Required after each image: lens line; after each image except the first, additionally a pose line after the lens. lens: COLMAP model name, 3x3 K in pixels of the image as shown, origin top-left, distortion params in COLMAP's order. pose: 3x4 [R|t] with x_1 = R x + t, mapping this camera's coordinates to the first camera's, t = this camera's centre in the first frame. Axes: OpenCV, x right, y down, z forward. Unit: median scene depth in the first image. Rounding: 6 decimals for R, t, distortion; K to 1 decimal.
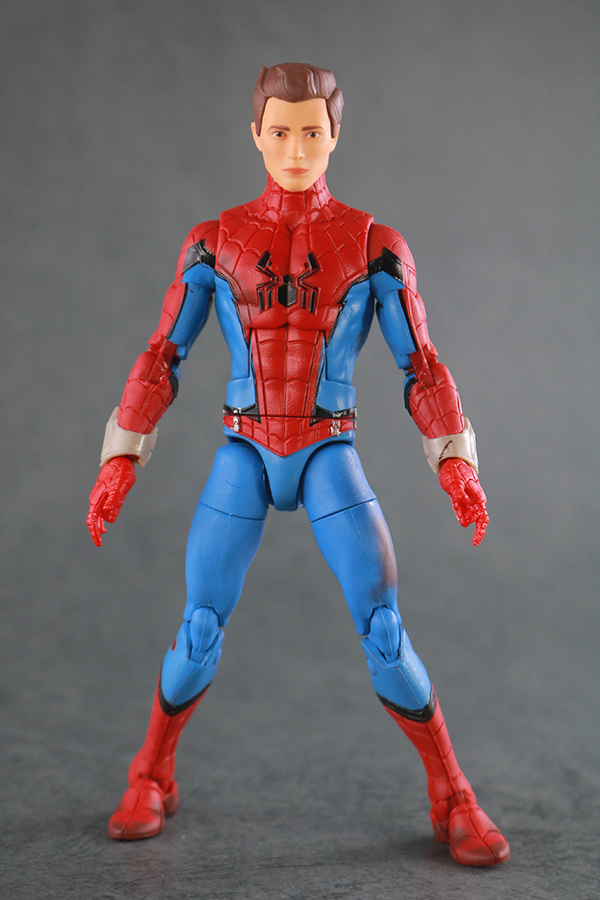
lens RADIAL K [[1930.8, 0, 300.0], [0, 1930.8, 450.0], [0, 0, 1]] dist [0.127902, -0.524571]
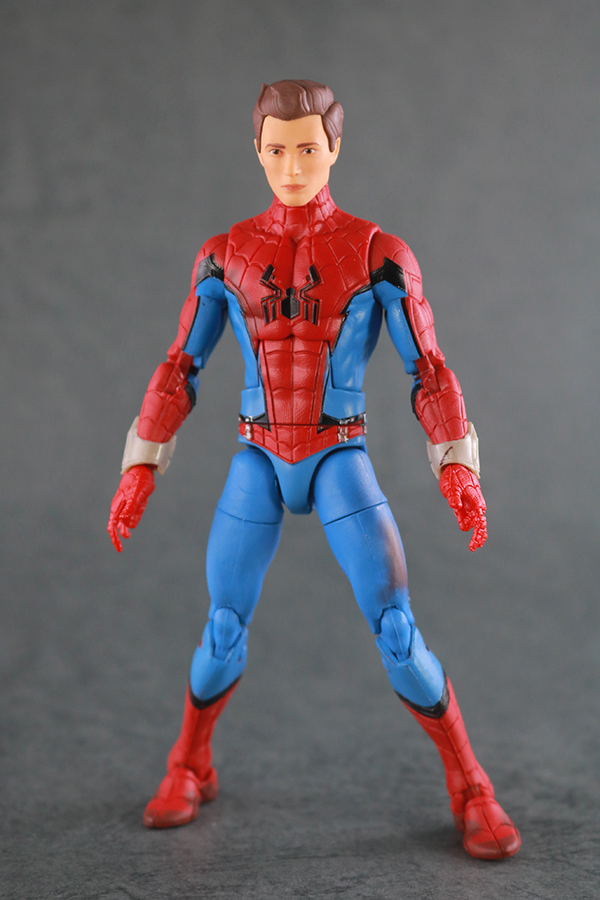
lens RADIAL K [[1930.8, 0, 300.0], [0, 1930.8, 450.0], [0, 0, 1]] dist [0.127902, -0.524571]
pose [[0.990404, -0.016205, -0.137246, 0.136418], [0.022695, 0.998690, 0.045853, -0.050770], [0.136323, -0.048528, 0.989475, -0.019594]]
